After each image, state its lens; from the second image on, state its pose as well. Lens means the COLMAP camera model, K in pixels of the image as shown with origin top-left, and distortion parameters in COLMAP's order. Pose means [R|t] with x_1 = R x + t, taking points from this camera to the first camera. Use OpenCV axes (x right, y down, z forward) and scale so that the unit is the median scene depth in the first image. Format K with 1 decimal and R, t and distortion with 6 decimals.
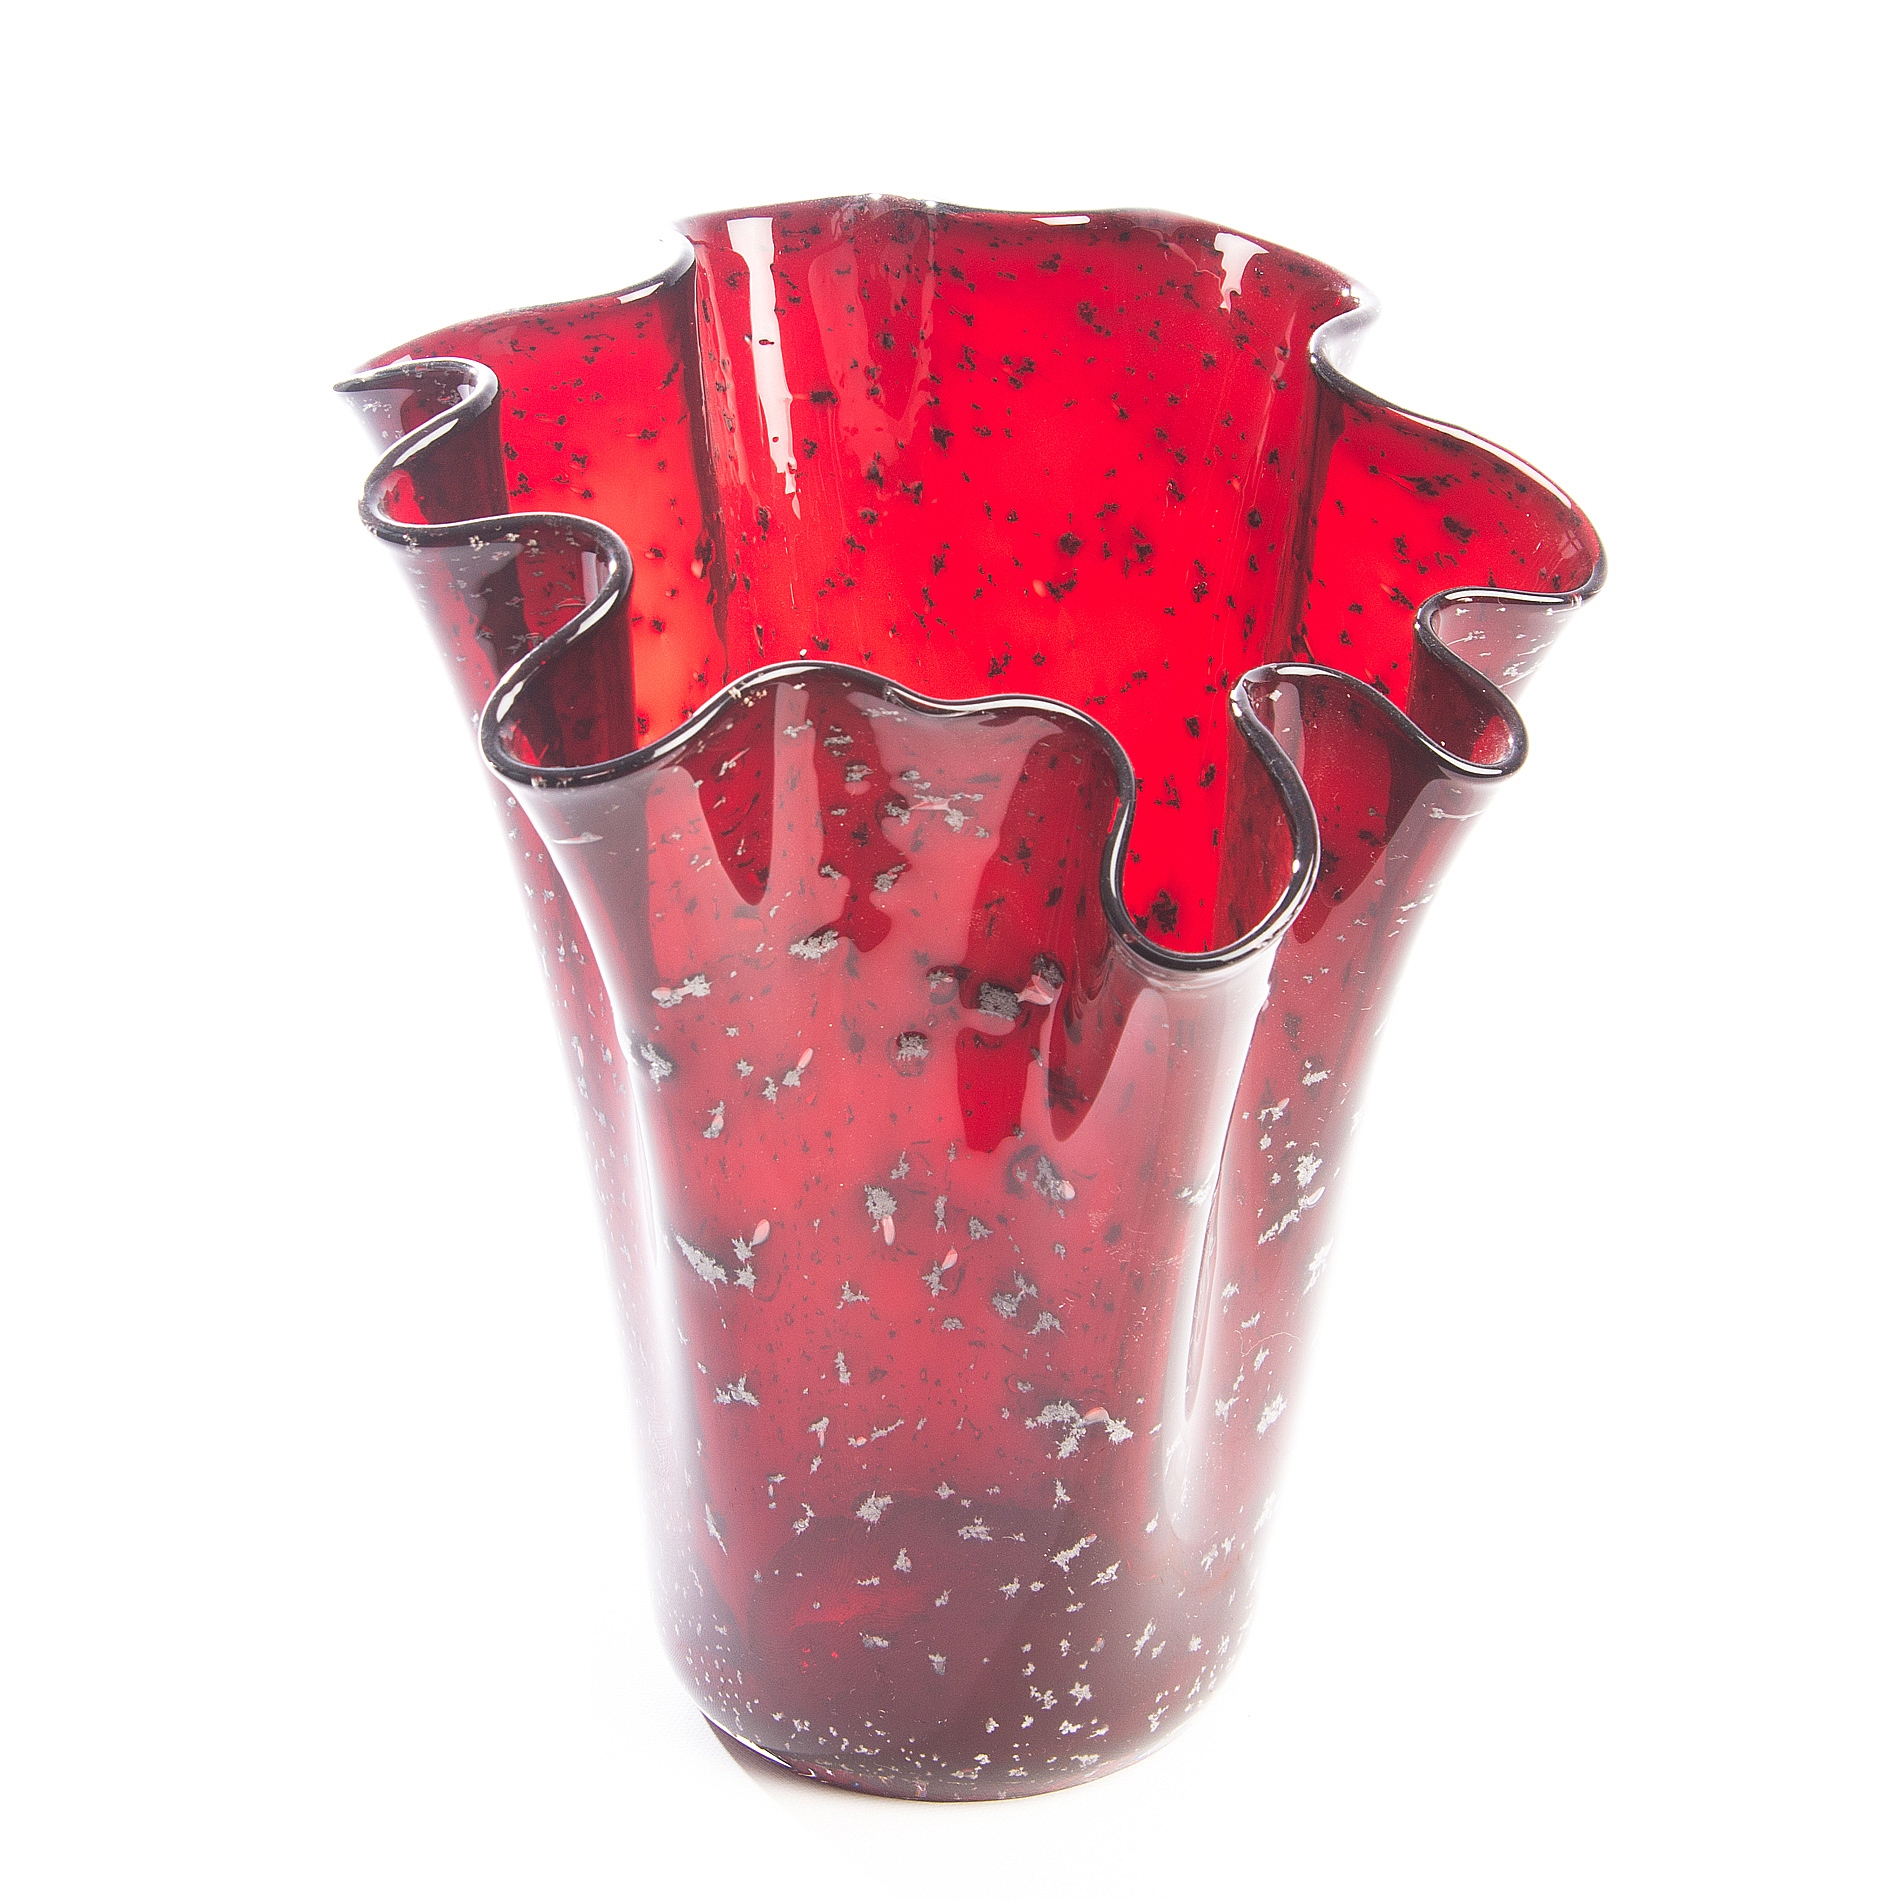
lens RADIAL K [[6494.9, 0, 946.4], [0, 6494.9, 948.6], [0, 0, 1]] dist [0.027021, 0.000000]
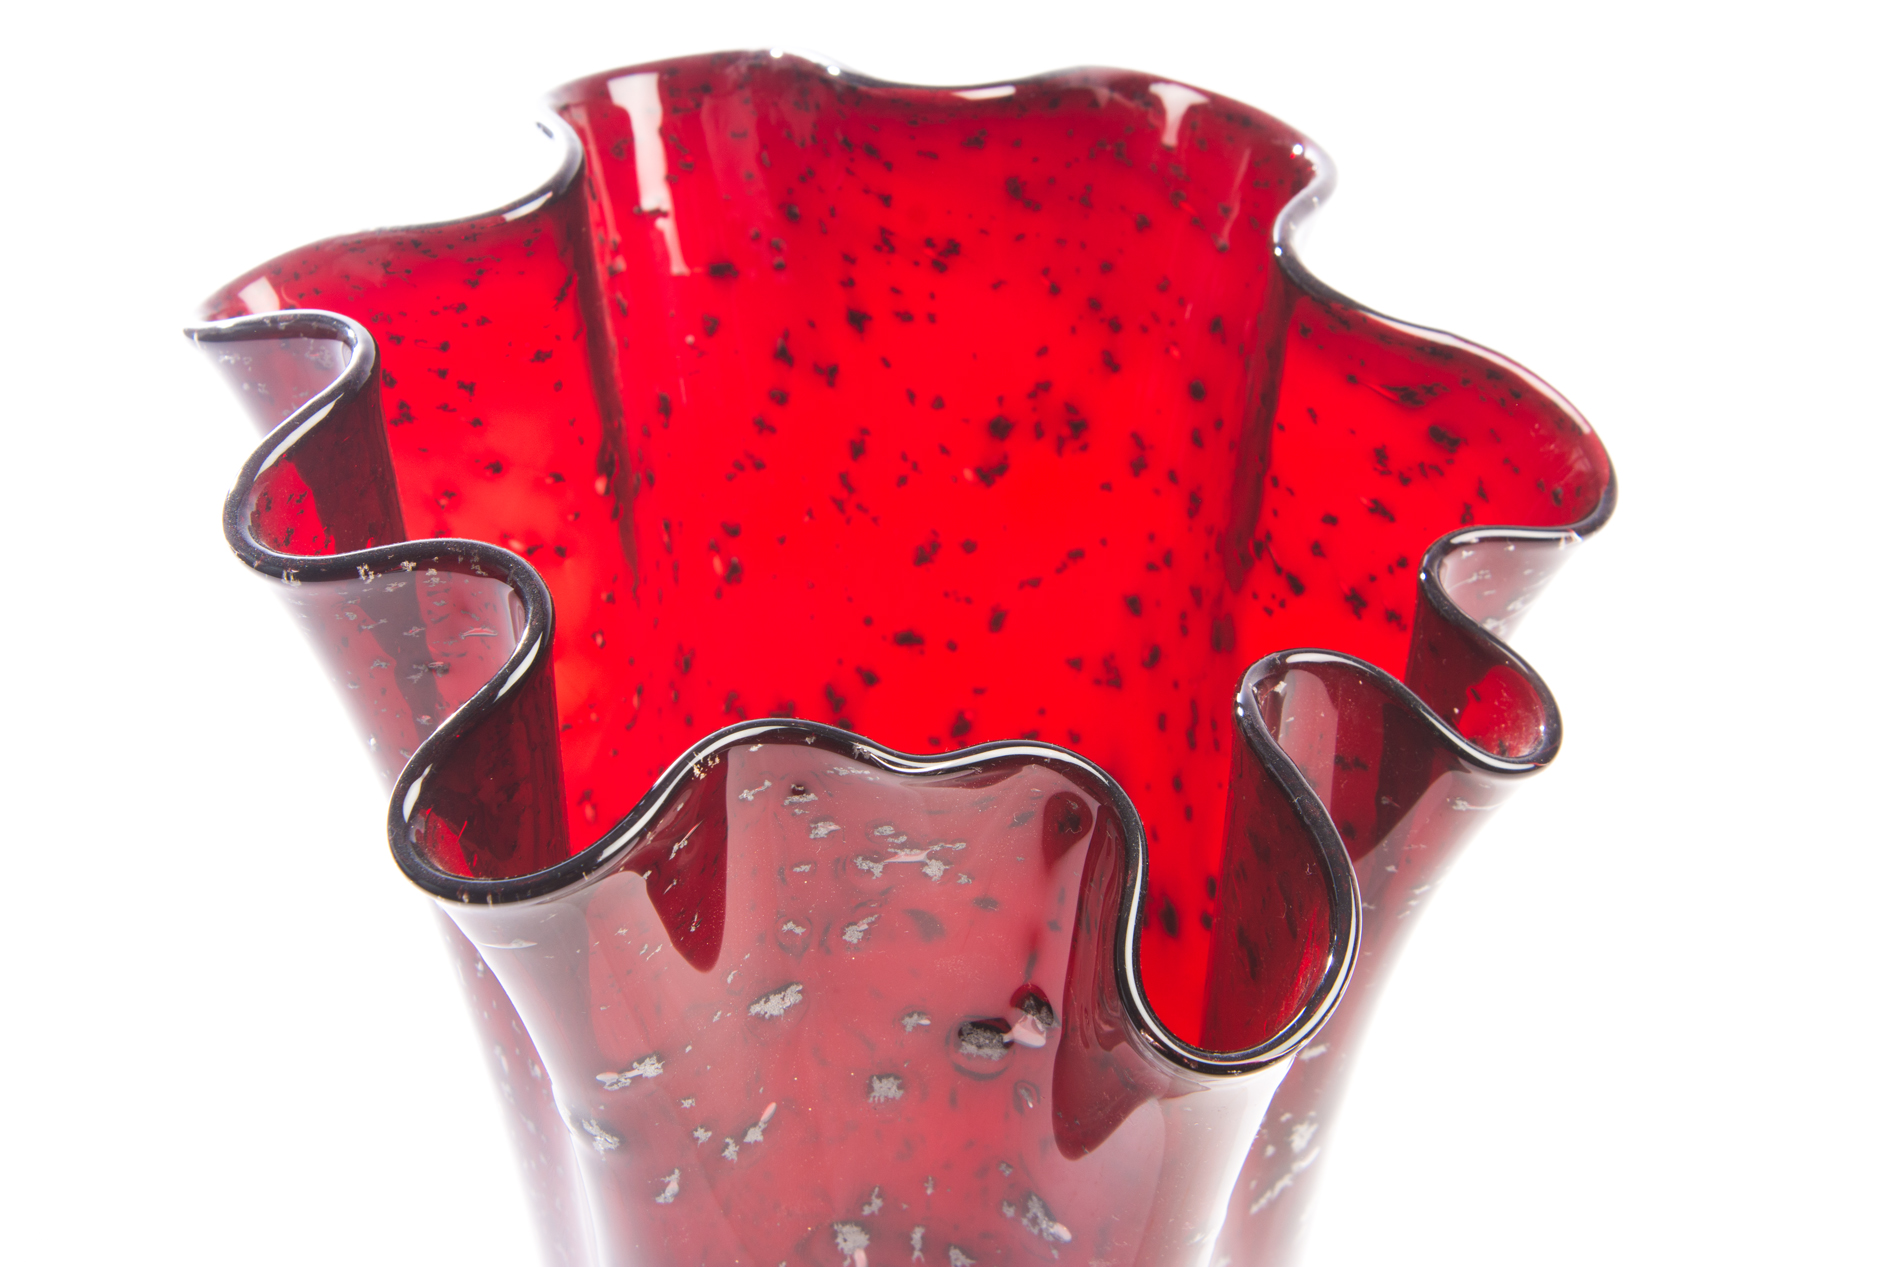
lens RADIAL K [[4826.1, 0, 958.5], [0, 4826.1, 674.3], [0, 0, 1]] dist [0.400203, 0.000000]
pose [[0.997209, -0.047426, 0.057658, -0.029835], [0.039923, 0.991358, 0.124963, -0.119720], [-0.063087, -0.122312, 0.990485, 0.331691]]
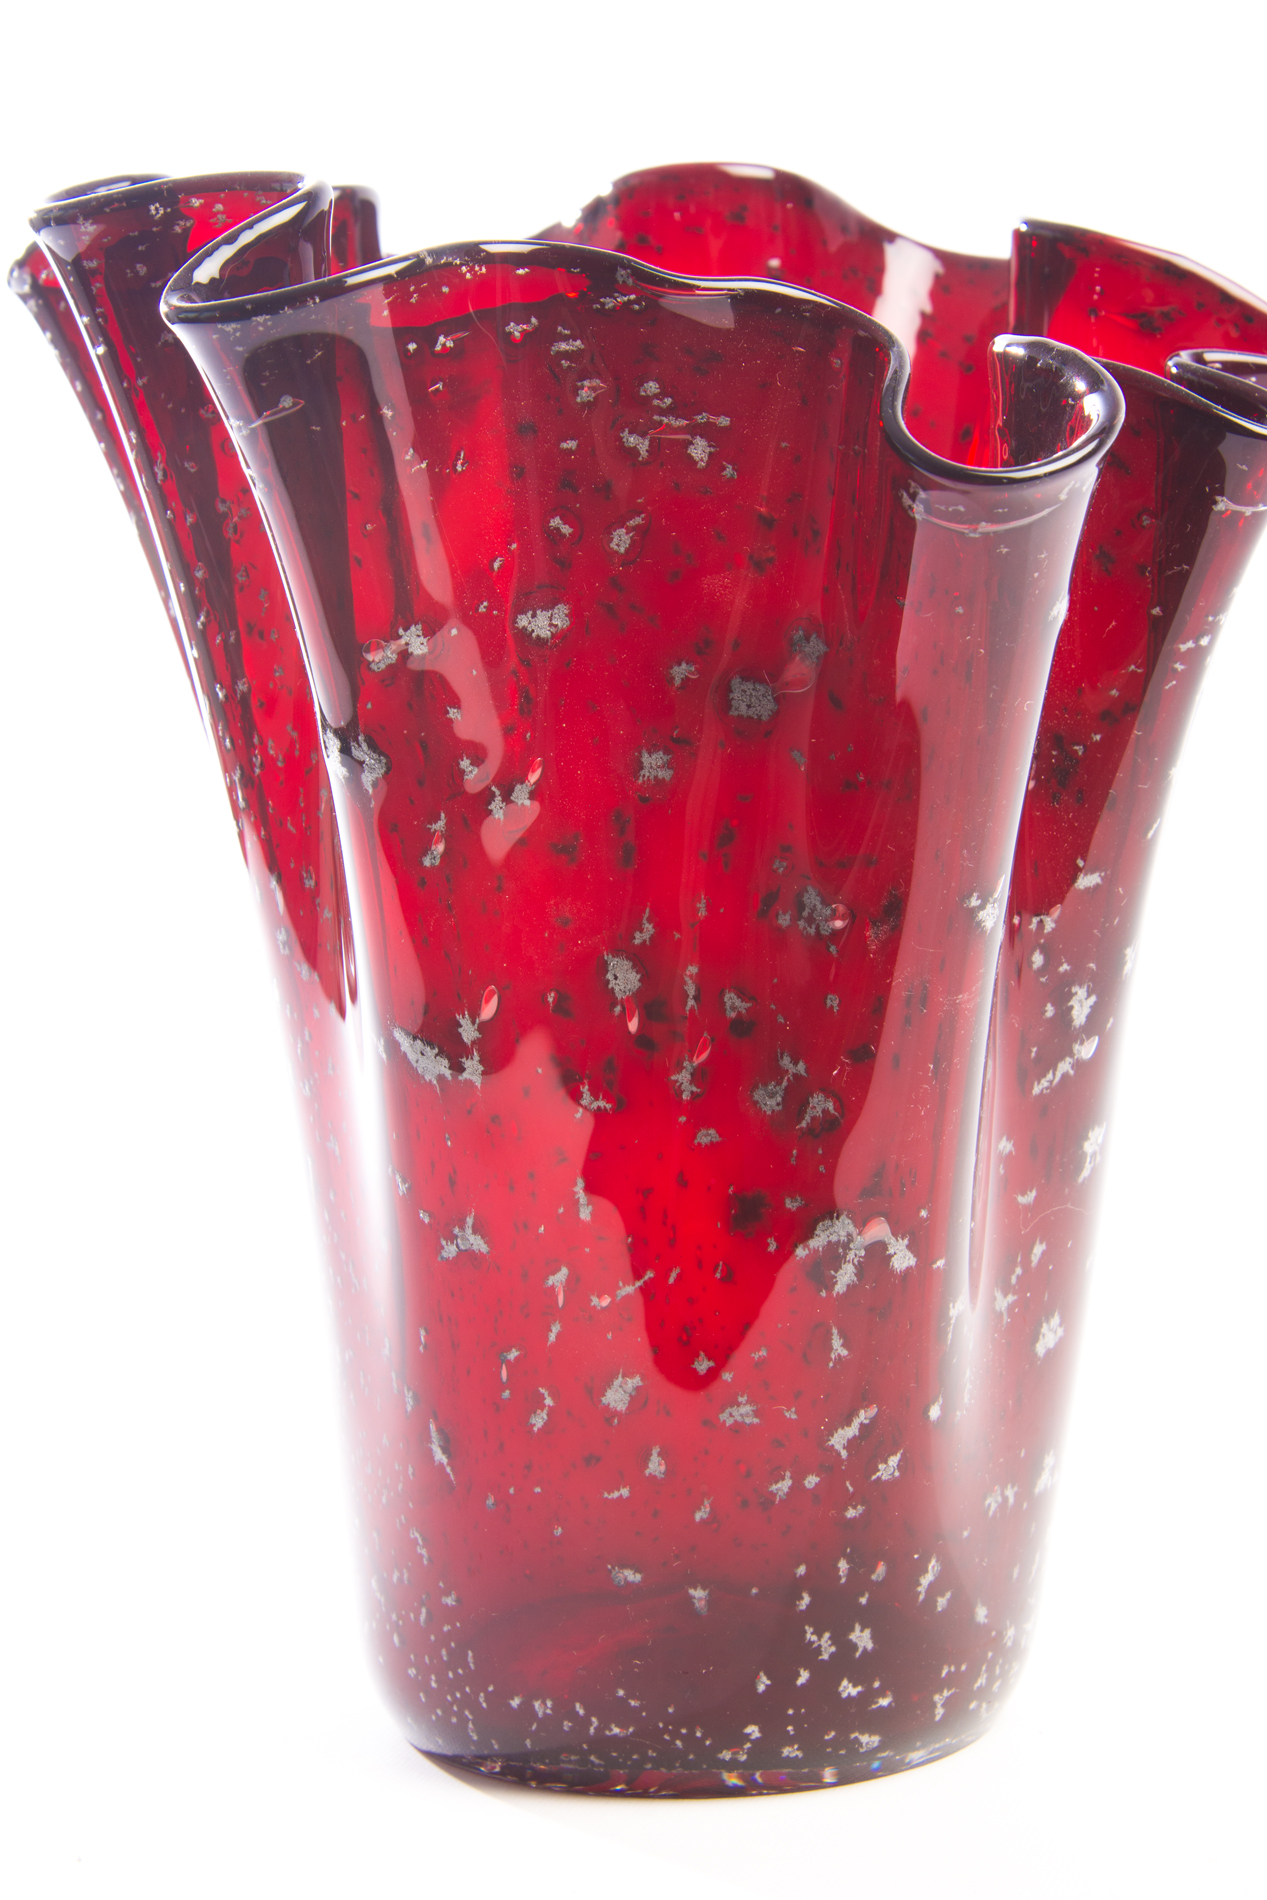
lens RADIAL K [[3994.6, 0, 628.3], [0, 3994.6, 956.1], [0, 0, 1]] dist [0.060367, 0.000000]
pose [[0.998600, -0.031967, 0.042134, -0.031512], [0.044393, 0.939656, -0.339228, 0.216148], [-0.028747, 0.340623, 0.939760, 0.476347]]
